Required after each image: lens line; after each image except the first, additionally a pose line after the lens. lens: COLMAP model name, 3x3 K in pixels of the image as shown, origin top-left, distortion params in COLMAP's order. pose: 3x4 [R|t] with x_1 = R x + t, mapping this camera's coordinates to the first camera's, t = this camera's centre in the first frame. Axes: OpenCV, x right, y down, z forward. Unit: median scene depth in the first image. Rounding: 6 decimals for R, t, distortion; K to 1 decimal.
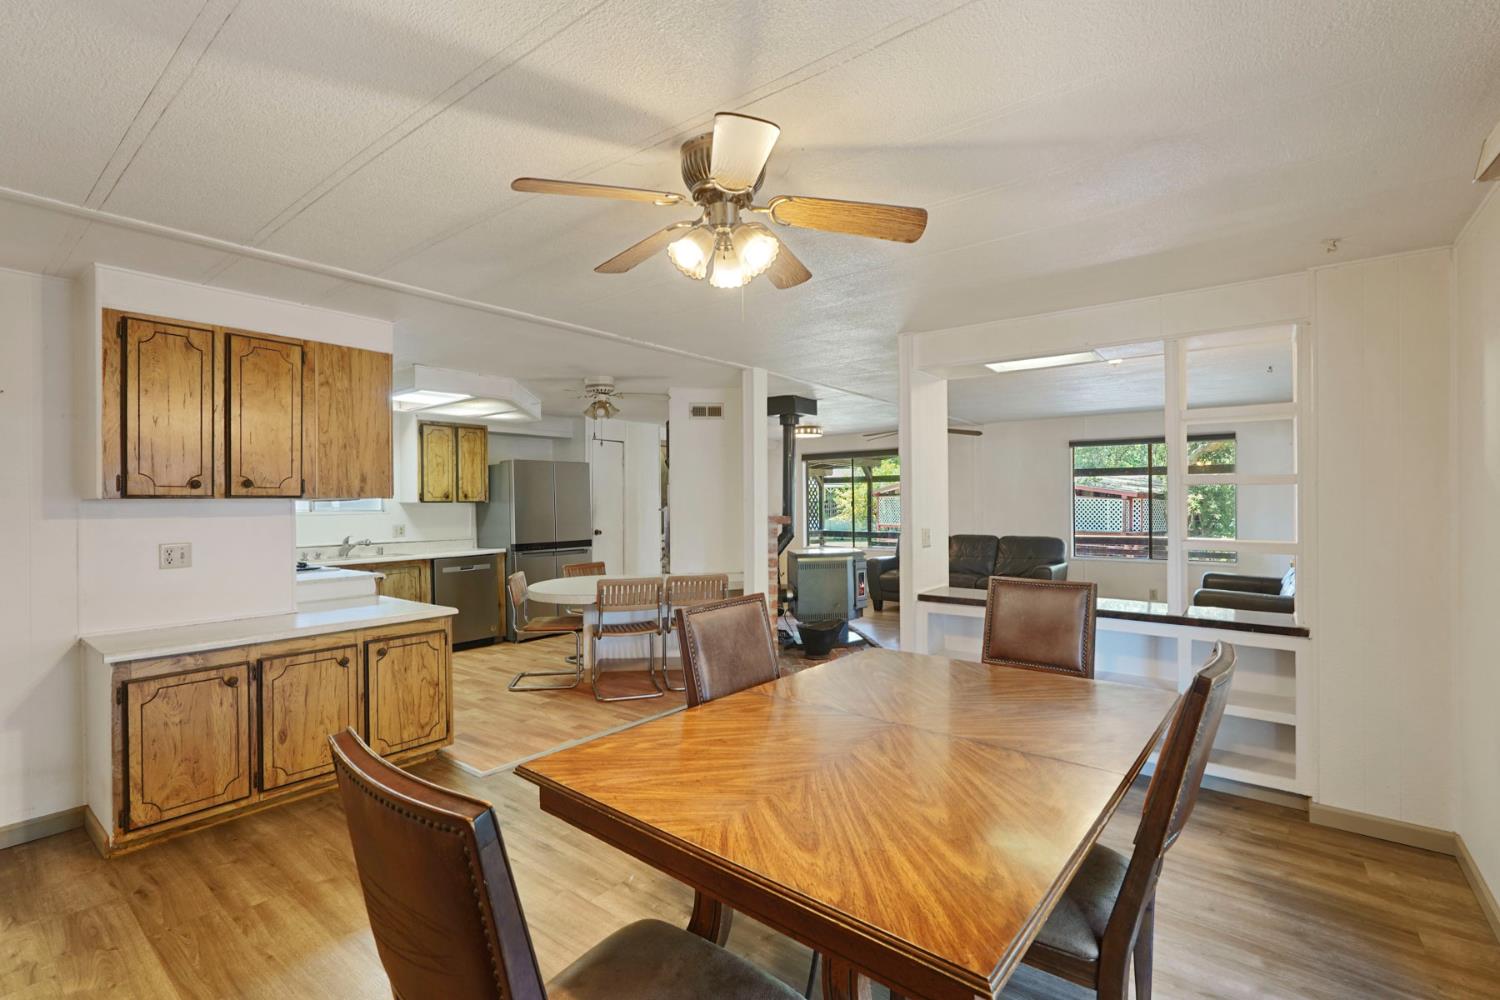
lens RADIAL K [[660.7, 0, 744.8], [0, 660.7, 501.0], [0, 0, 1]] dist [-0.009617, 0.003186]
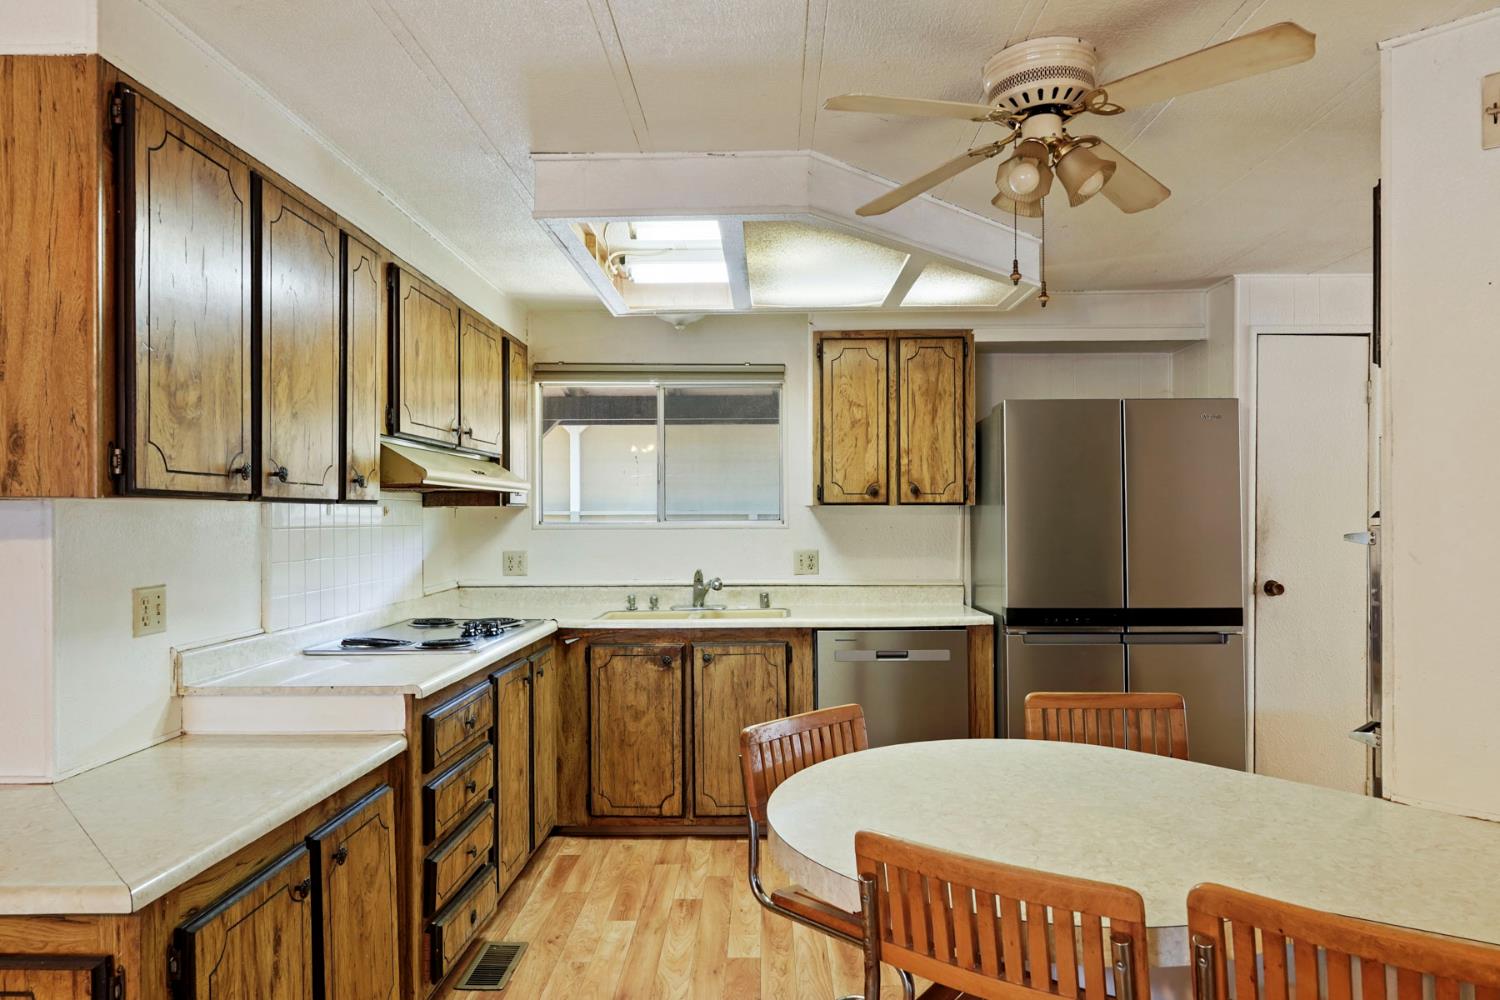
lens RADIAL K [[949.1, 0, 756.1], [0, 949.1, 512.9], [0, 0, 1]] dist [-0.002677, 0.001847]
pose [[0.608272, 0.011614, -0.793644, 0.021628], [-0.000921, 0.999903, 0.013927, -0.001632], [0.793728, -0.007741, 0.608223, 0.540483]]
